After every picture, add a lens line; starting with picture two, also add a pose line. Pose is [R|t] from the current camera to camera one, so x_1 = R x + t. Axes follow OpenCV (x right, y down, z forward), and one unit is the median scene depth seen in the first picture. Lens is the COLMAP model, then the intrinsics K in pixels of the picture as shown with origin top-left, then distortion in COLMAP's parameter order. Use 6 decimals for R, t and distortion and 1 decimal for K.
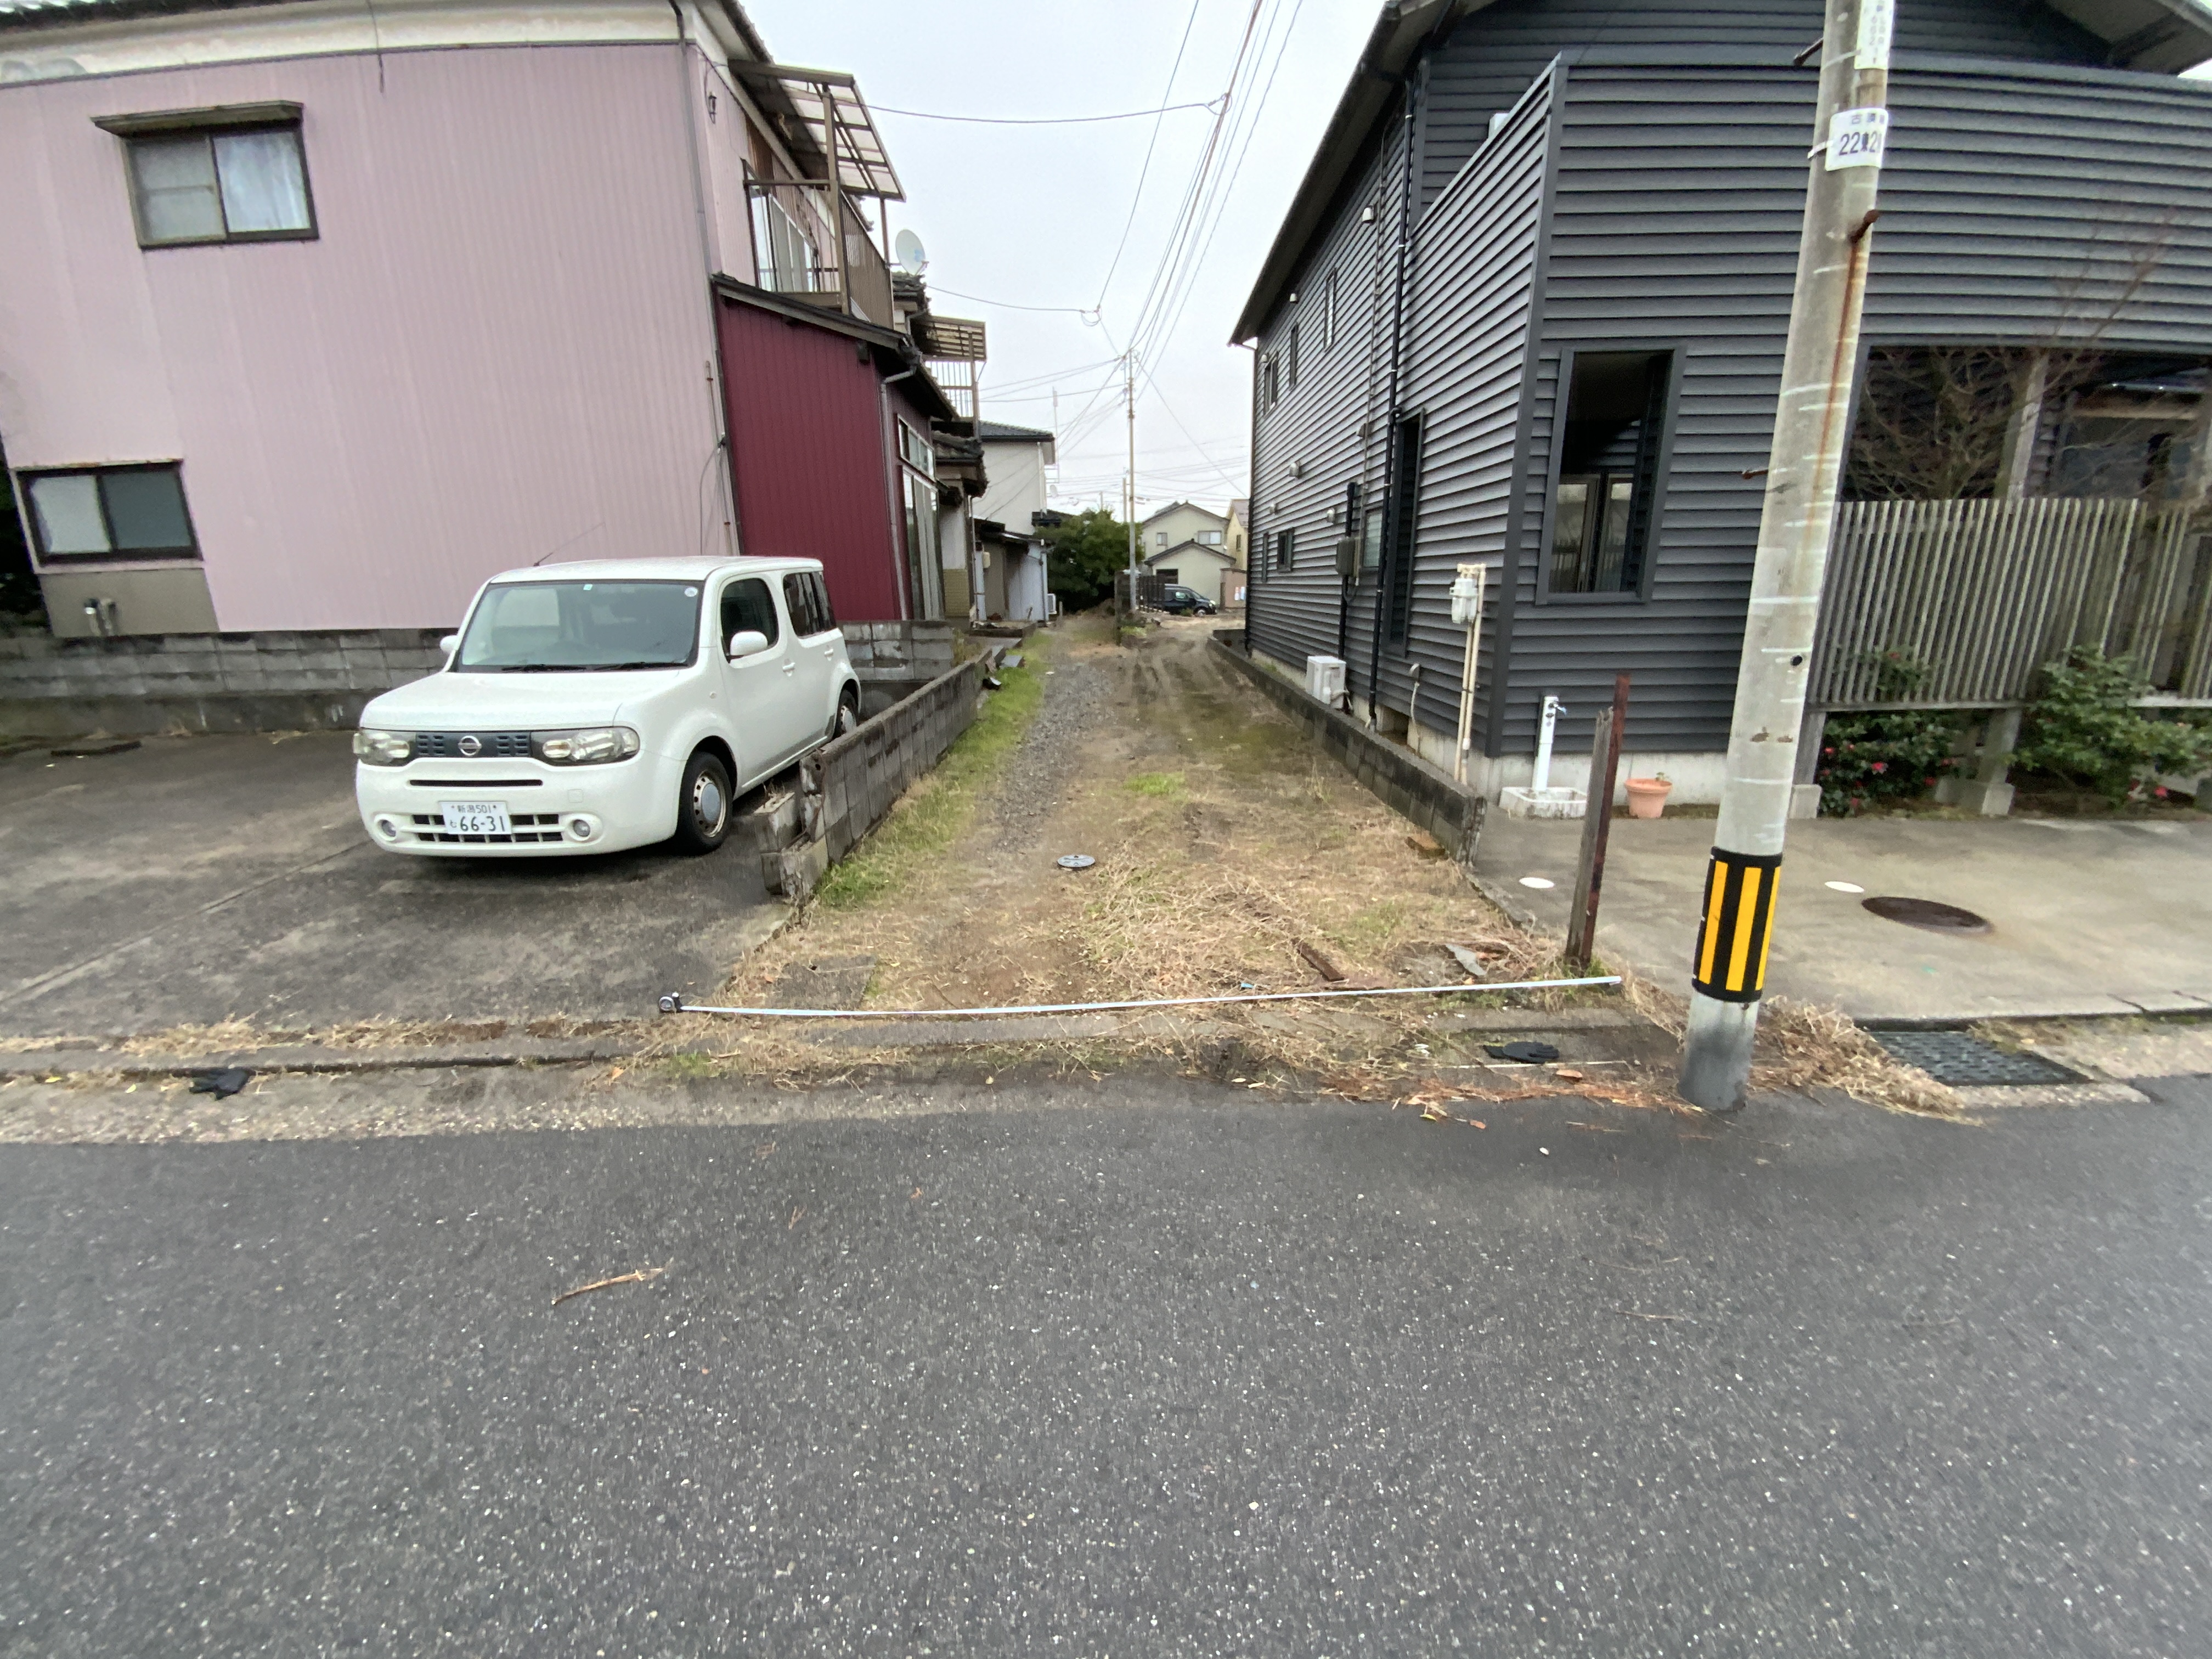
lens RADIAL K [[883.9, 0, 1107.2], [0, 883.9, 837.0], [0, 0, 1]] dist [0.014865, -0.018740]
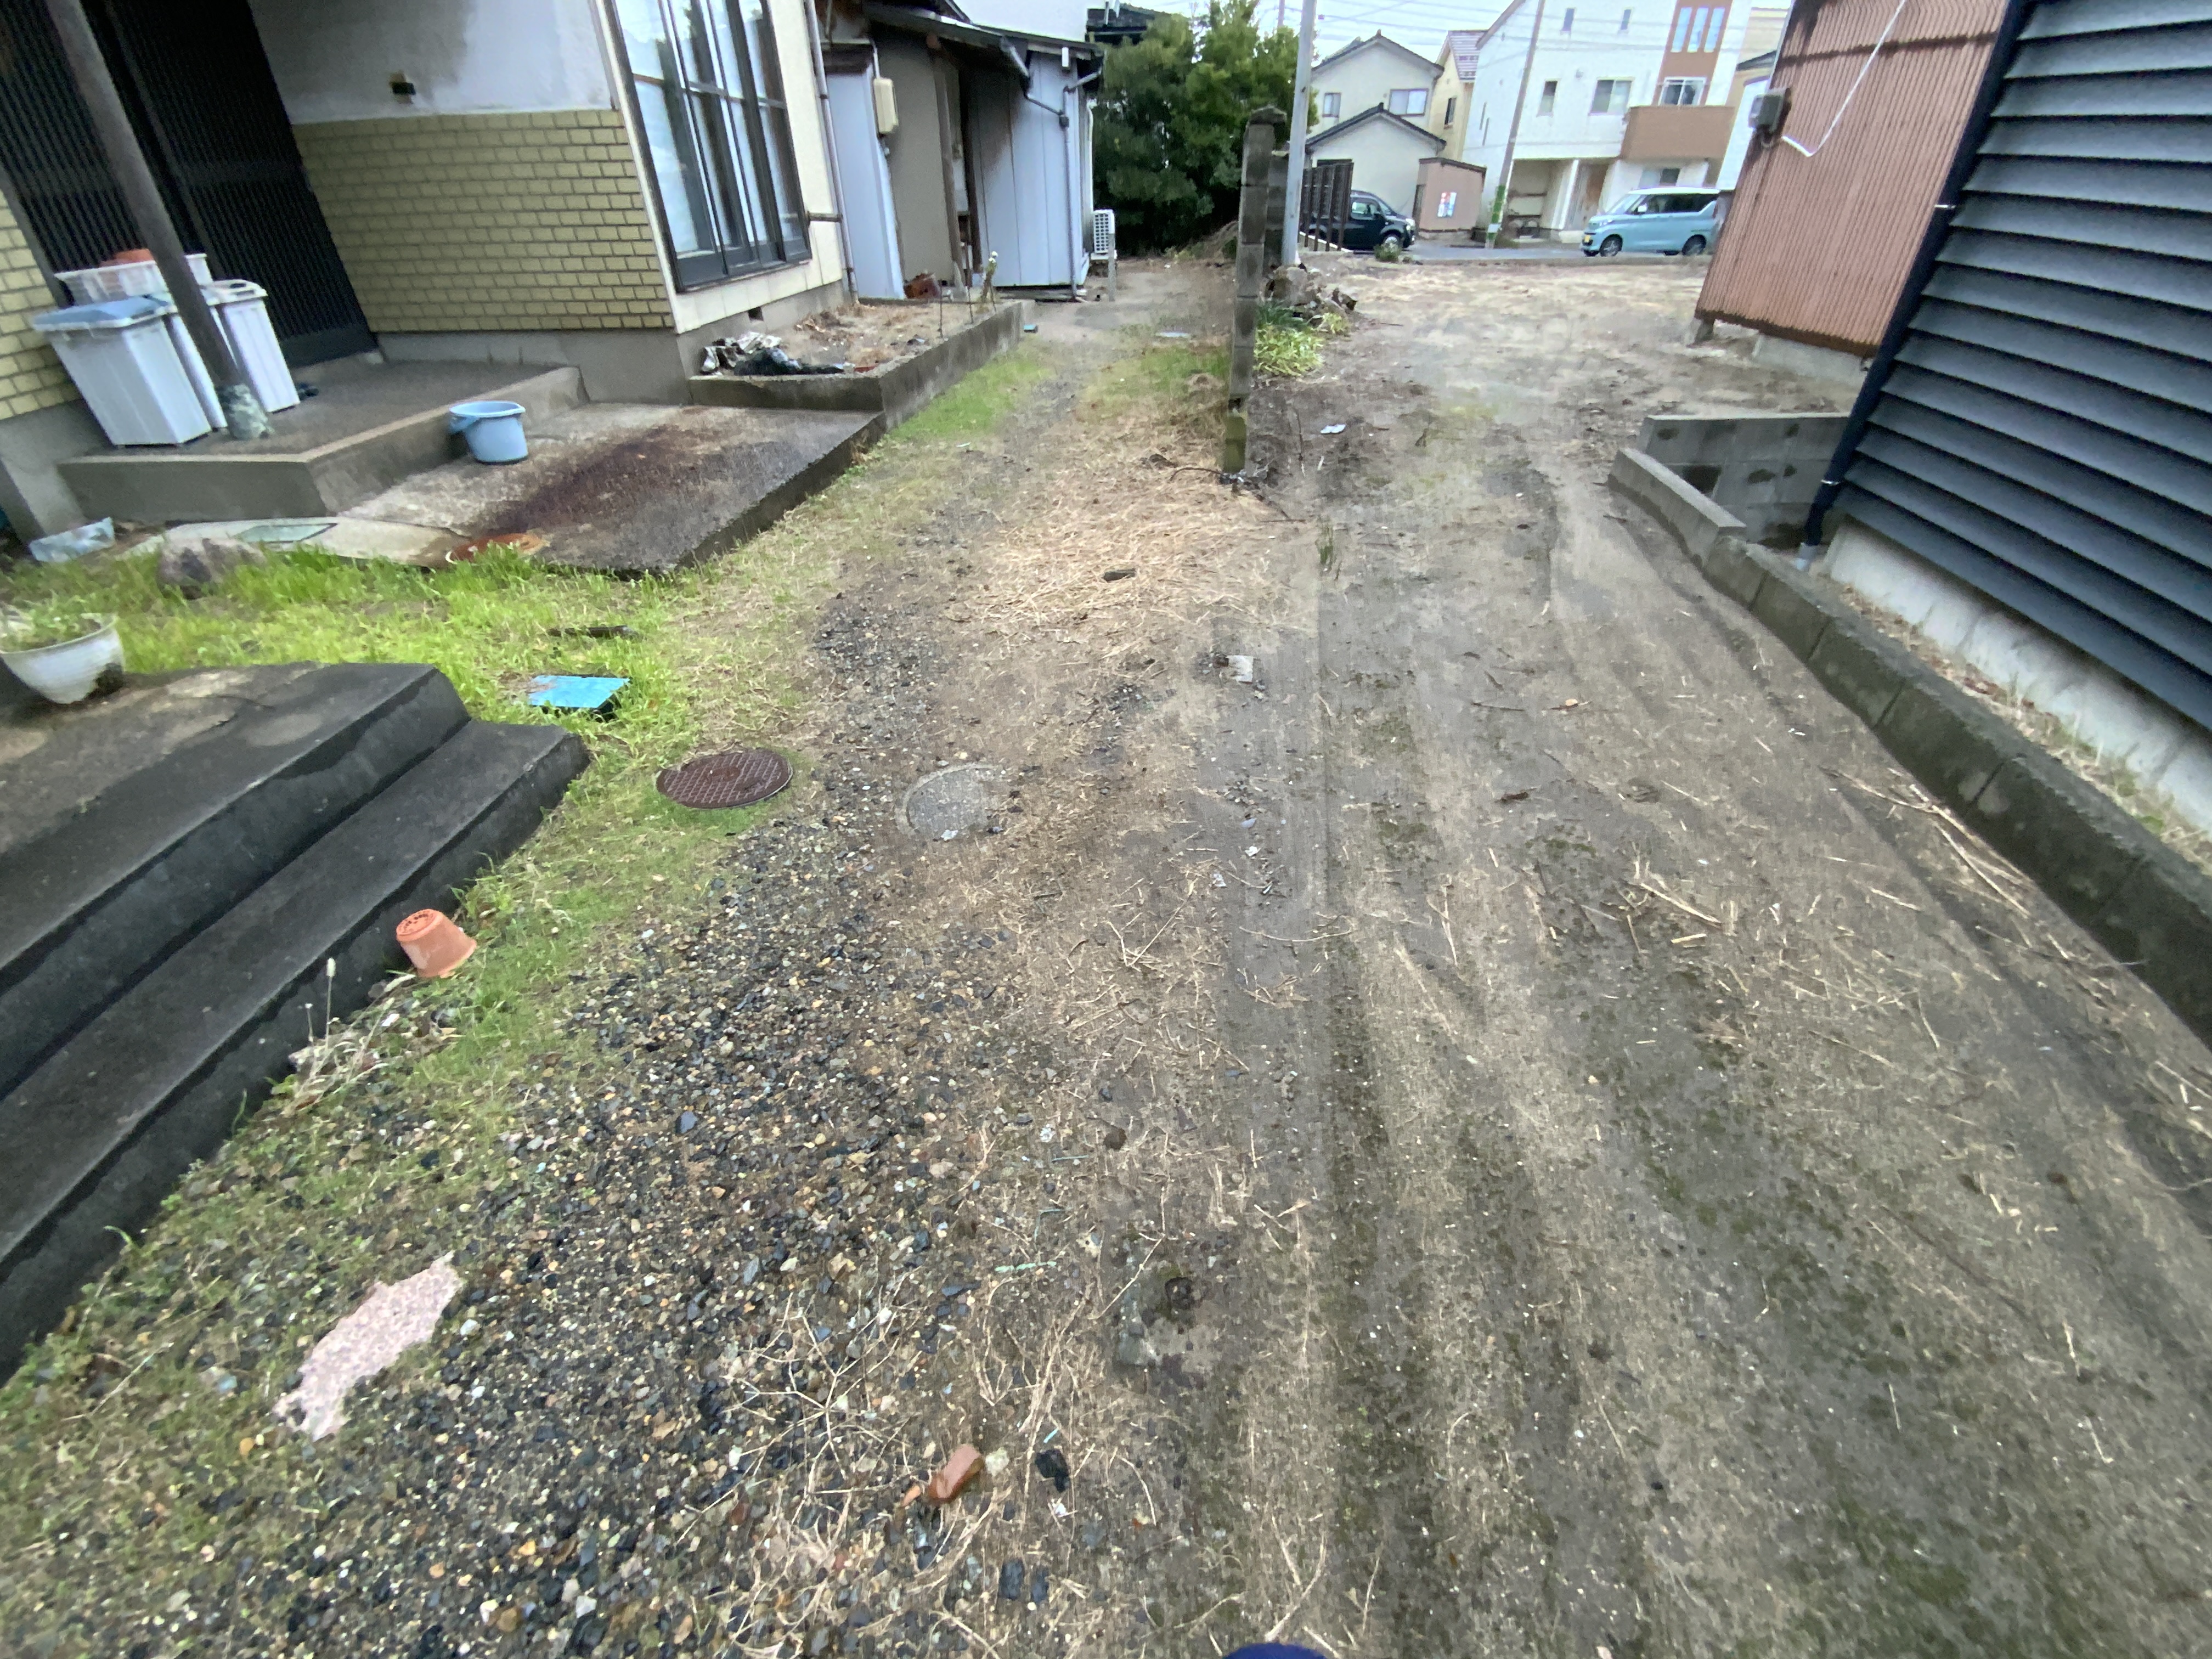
lens RADIAL K [[883.9, 0, 1107.2], [0, 883.9, 837.0], [0, 0, 1]] dist [0.014865, -0.018740]
pose [[0.992366, 0.070929, -0.100887, 0.006211], [-0.031507, 0.936724, 0.348649, -0.119385], [0.119233, -0.342809, 0.931808, 0.420557]]
